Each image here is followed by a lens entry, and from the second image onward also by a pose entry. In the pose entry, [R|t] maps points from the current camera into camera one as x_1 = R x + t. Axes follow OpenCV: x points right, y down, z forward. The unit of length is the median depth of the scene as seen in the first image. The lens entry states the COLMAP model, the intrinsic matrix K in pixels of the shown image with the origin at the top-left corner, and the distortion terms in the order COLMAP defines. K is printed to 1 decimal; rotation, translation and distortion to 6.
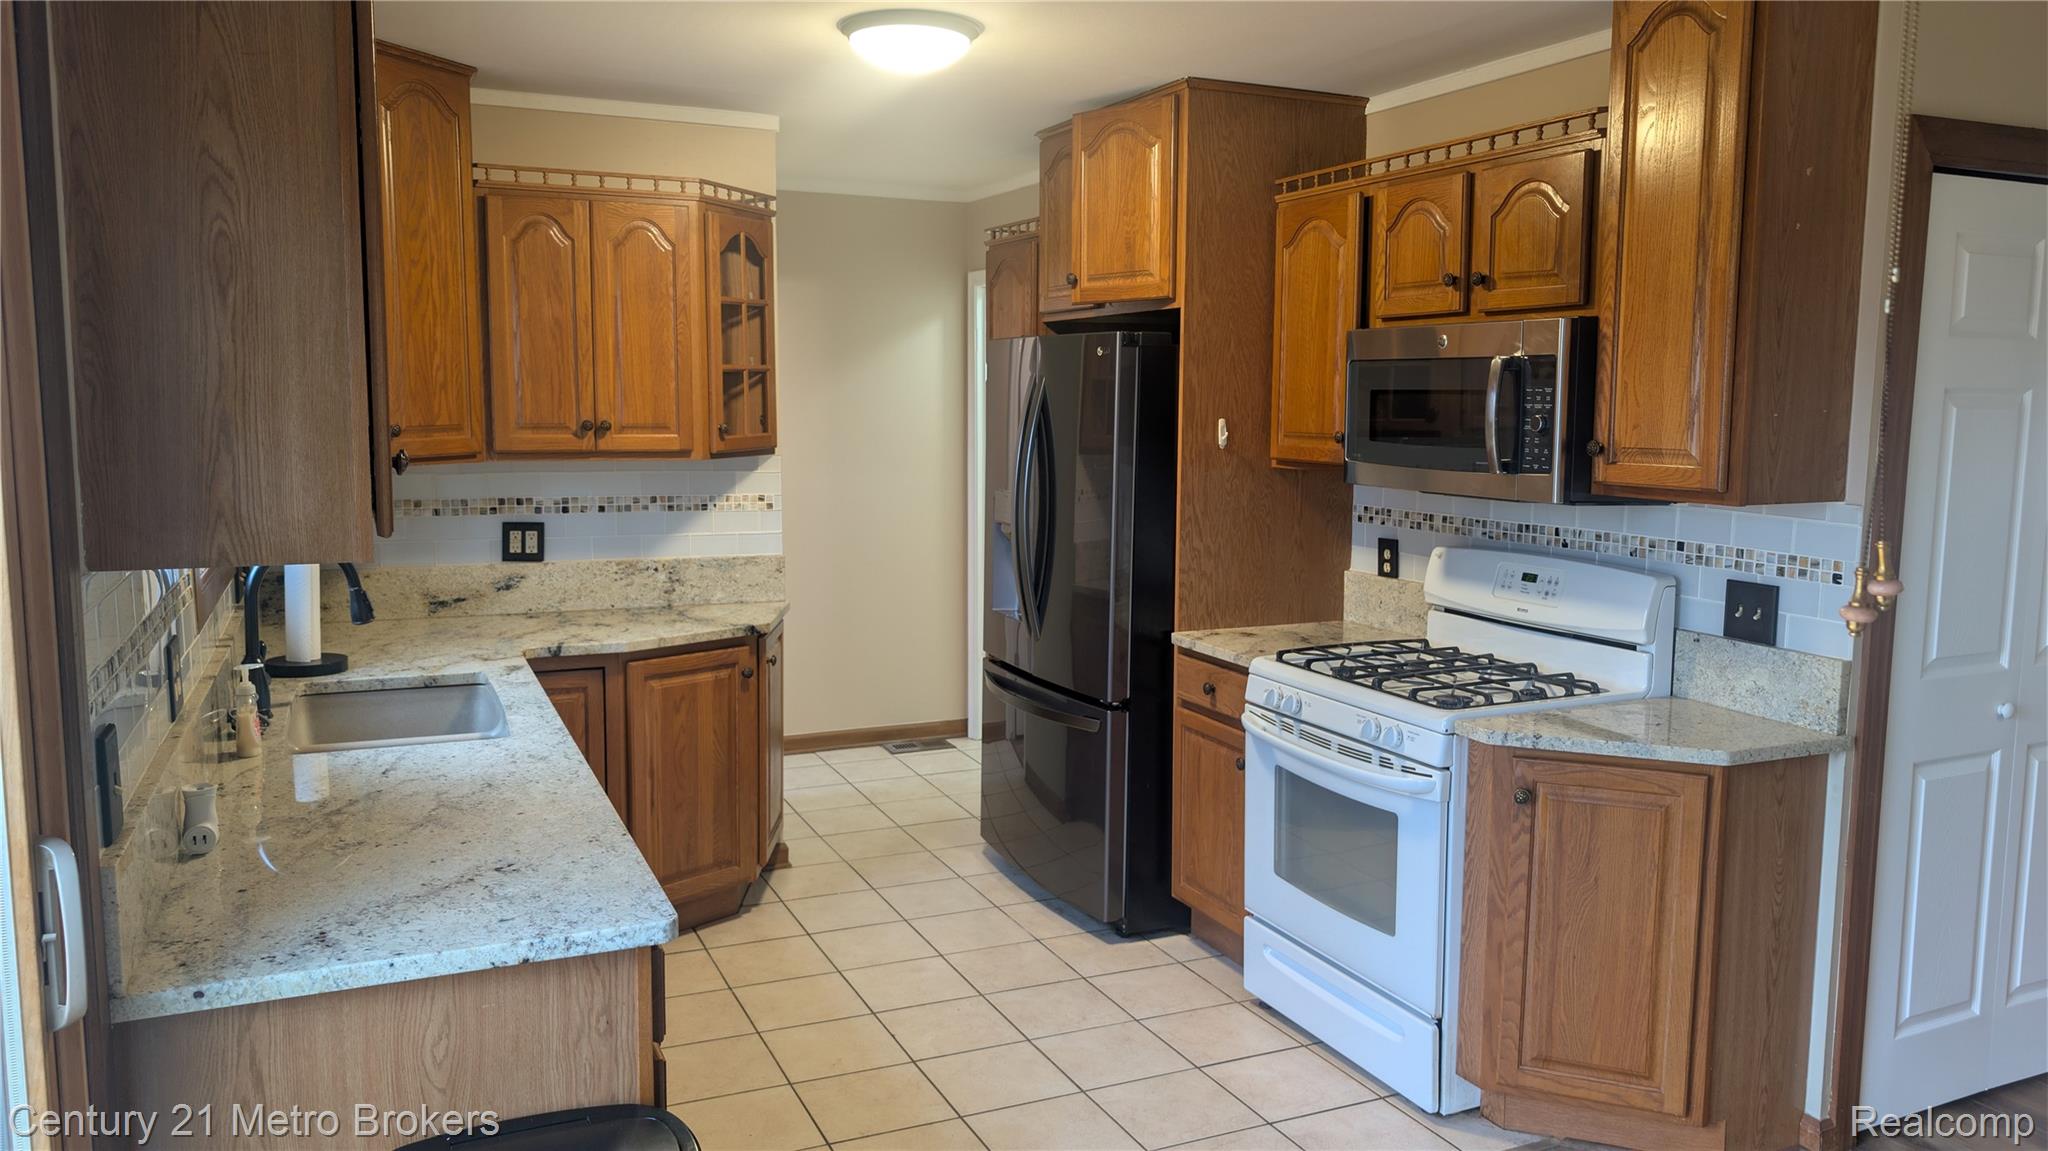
lens RADIAL K [[1498.2, 0, 1033.0], [0, 1498.2, 572.8], [0, 0, 1]] dist [0.050123, -0.009145]
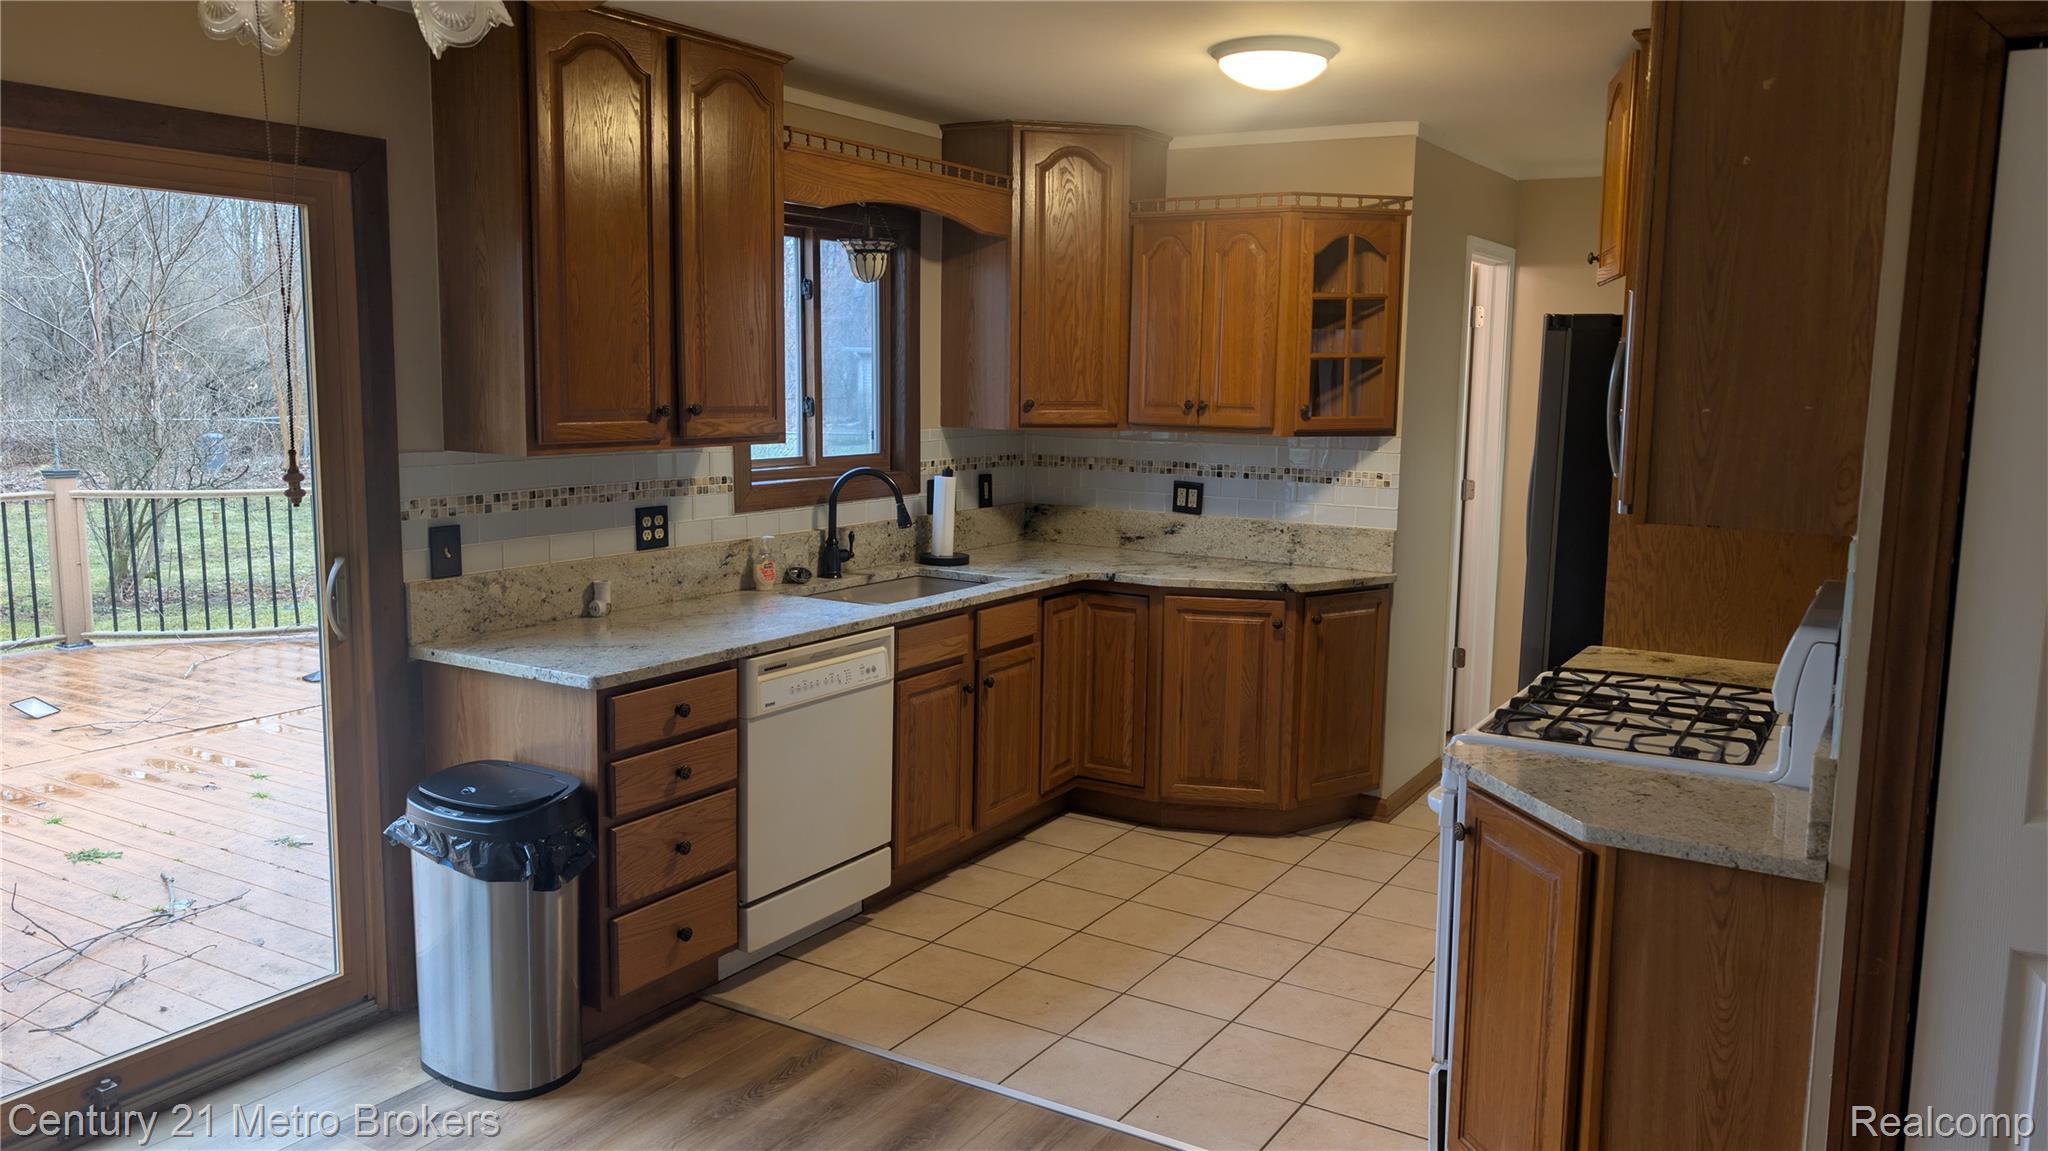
lens RADIAL K [[1498.2, 0, 1029.4], [0, 1498.2, 573.9], [0, 0, 1]] dist [0.050123, -0.009145]
pose [[0.555421, 0.114800, -0.823607, 0.625153], [-0.111962, 0.991731, 0.062730, -0.021046], [0.823998, 0.057371, 0.563681, 0.194259]]
